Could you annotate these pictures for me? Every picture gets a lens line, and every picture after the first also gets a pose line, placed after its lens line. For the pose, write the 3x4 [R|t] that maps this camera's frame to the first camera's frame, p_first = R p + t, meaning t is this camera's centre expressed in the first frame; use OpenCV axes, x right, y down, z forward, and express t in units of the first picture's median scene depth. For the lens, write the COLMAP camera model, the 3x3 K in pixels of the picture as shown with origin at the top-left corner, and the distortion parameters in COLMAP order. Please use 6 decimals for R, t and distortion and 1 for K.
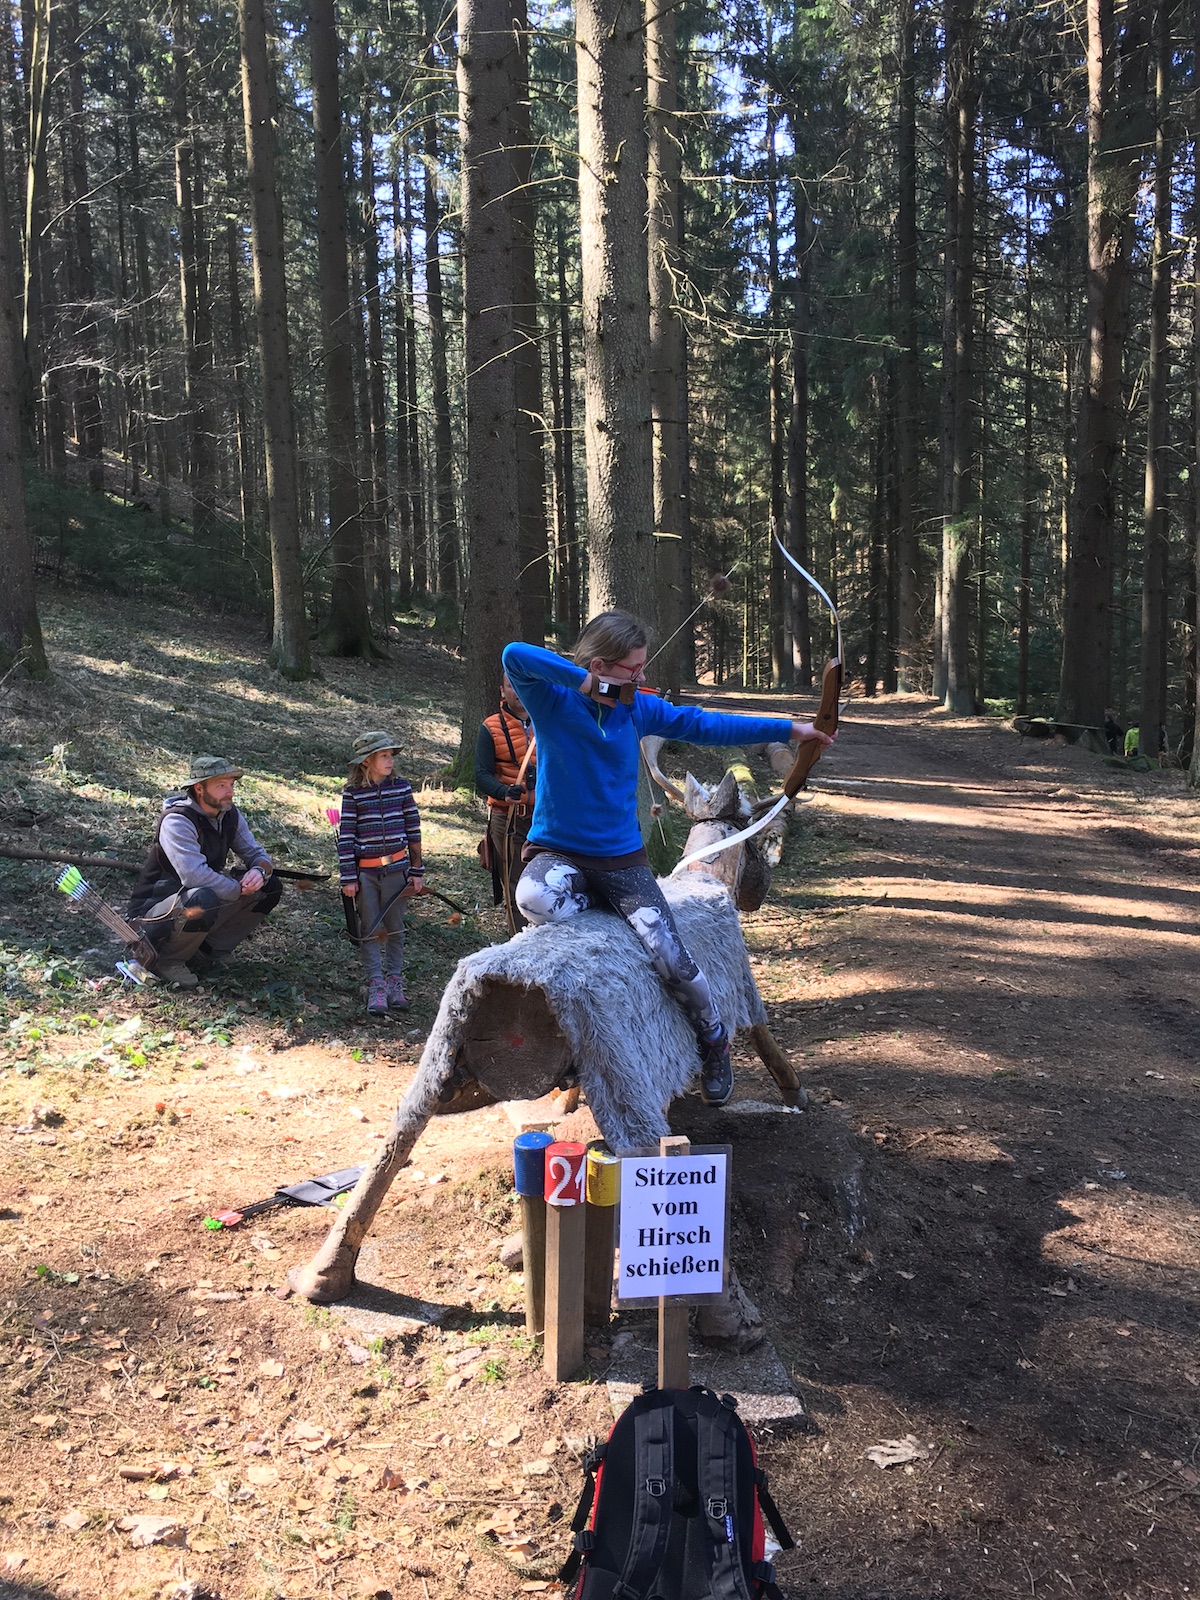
lens RADIAL K [[1371.9, 0, 583.7], [0, 1371.9, 789.9], [0, 0, 1]] dist [0.079610, -0.107455]
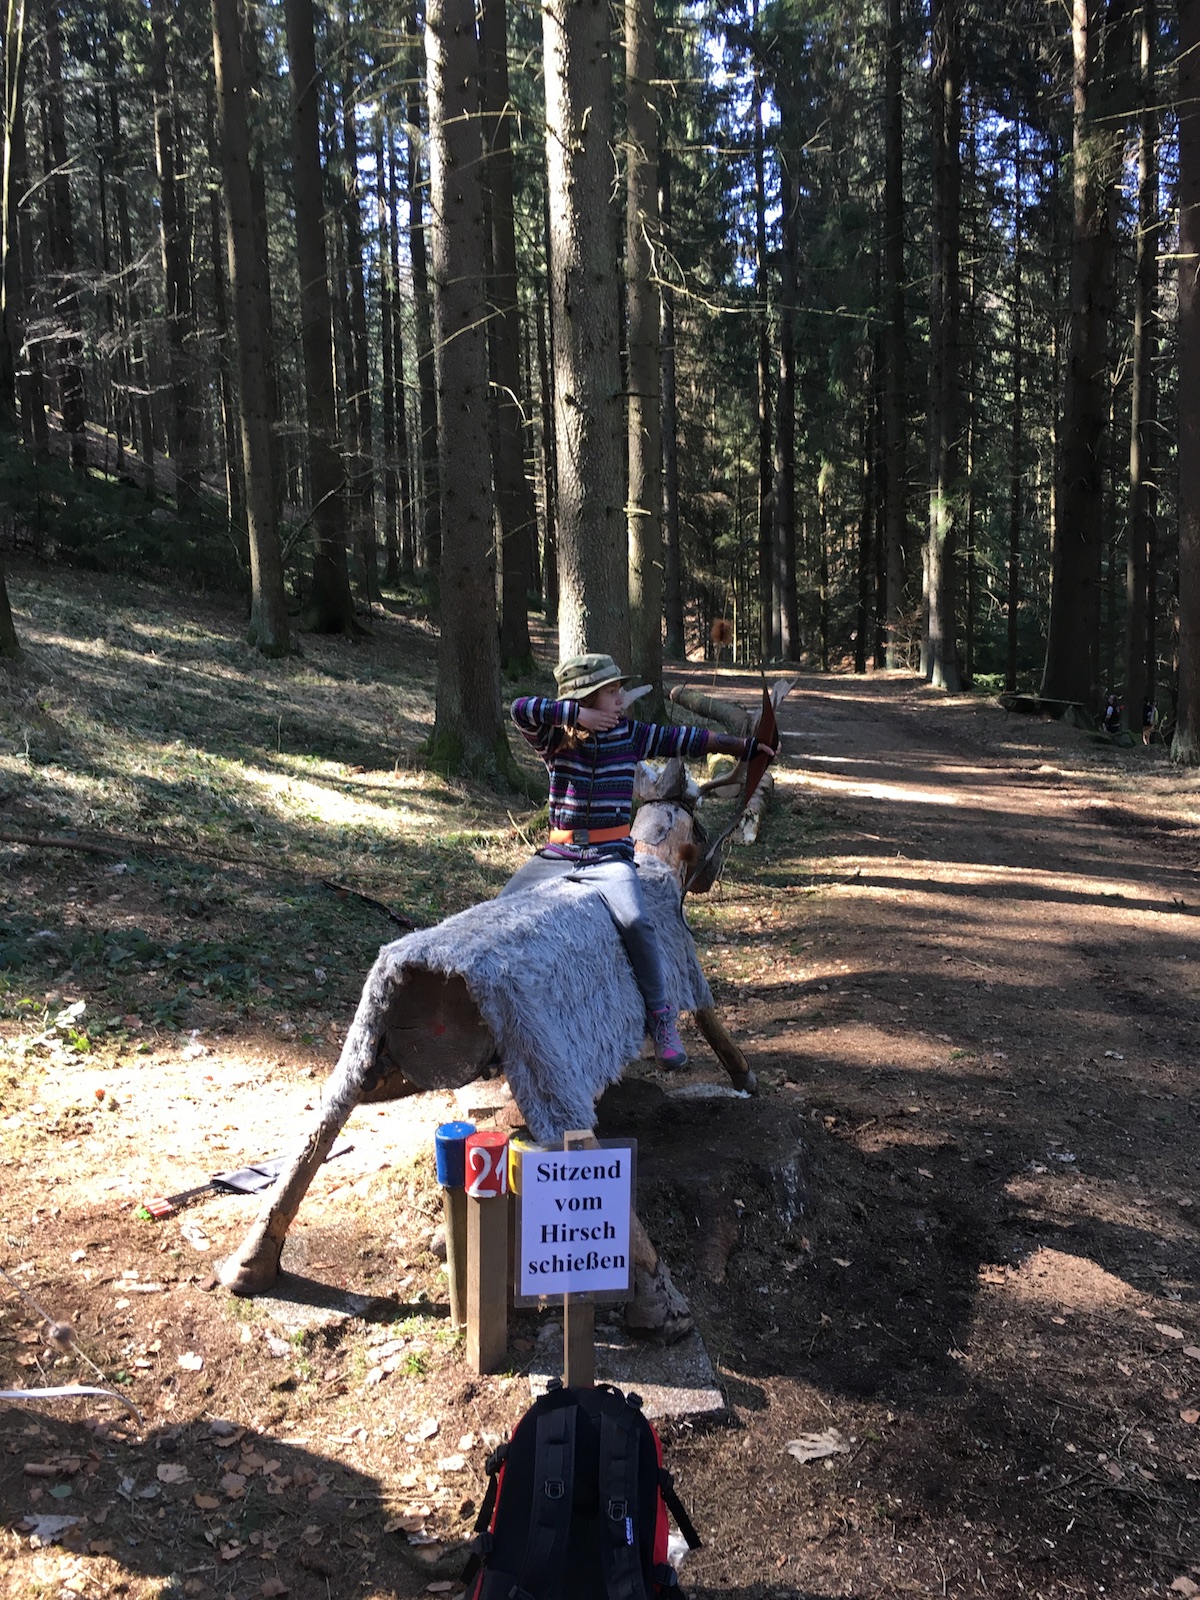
lens RADIAL K [[1373.0, 0, 581.6], [0, 1373.0, 791.7], [0, 0, 1]] dist [0.077367, -0.104418]
pose [[0.999986, -0.001716, 0.004975, 0.036686], [0.001625, 0.999830, 0.018342, -0.003188], [-0.005005, -0.018334, 0.999819, 0.017865]]
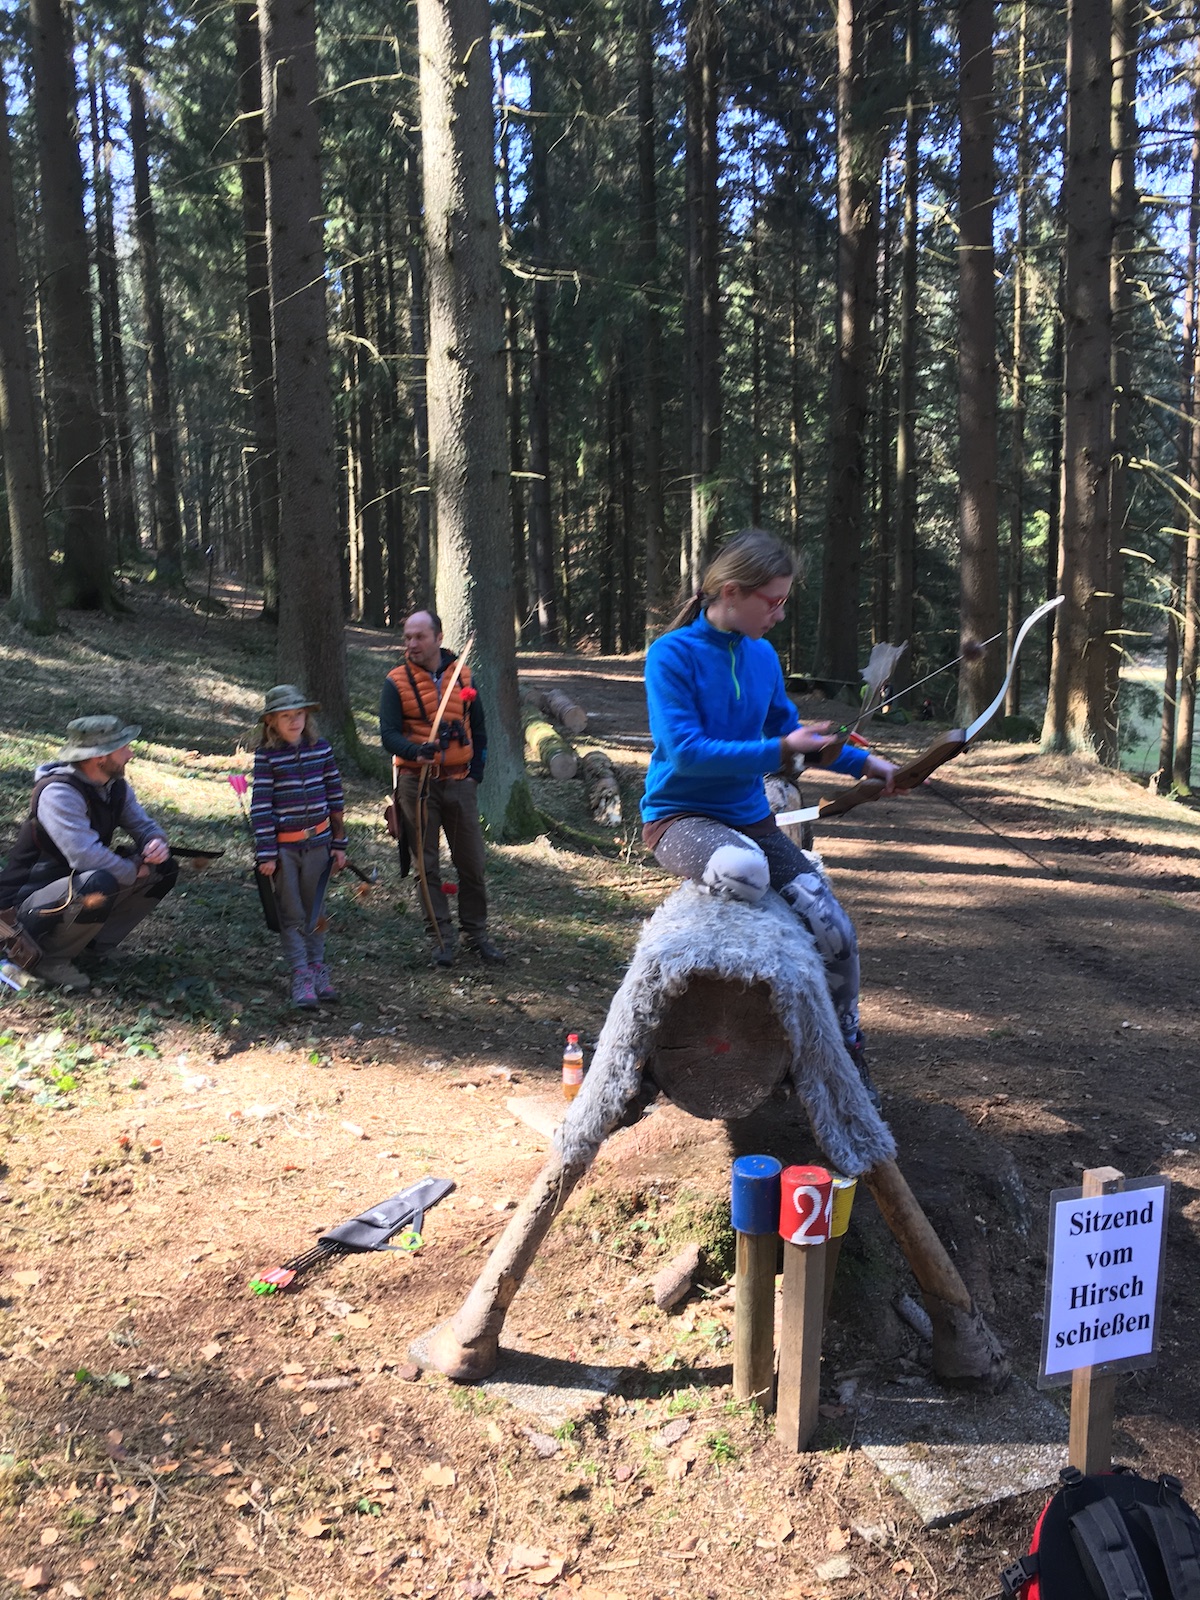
lens RADIAL K [[1377.7, 0, 599.2], [0, 1377.7, 790.4], [0, 0, 1]] dist [0.080085, -0.102872]
pose [[0.977844, -0.023782, 0.207981, -0.224194], [0.017692, 0.999360, 0.031092, 0.000964], [-0.208588, -0.026724, 0.977638, 0.161096]]
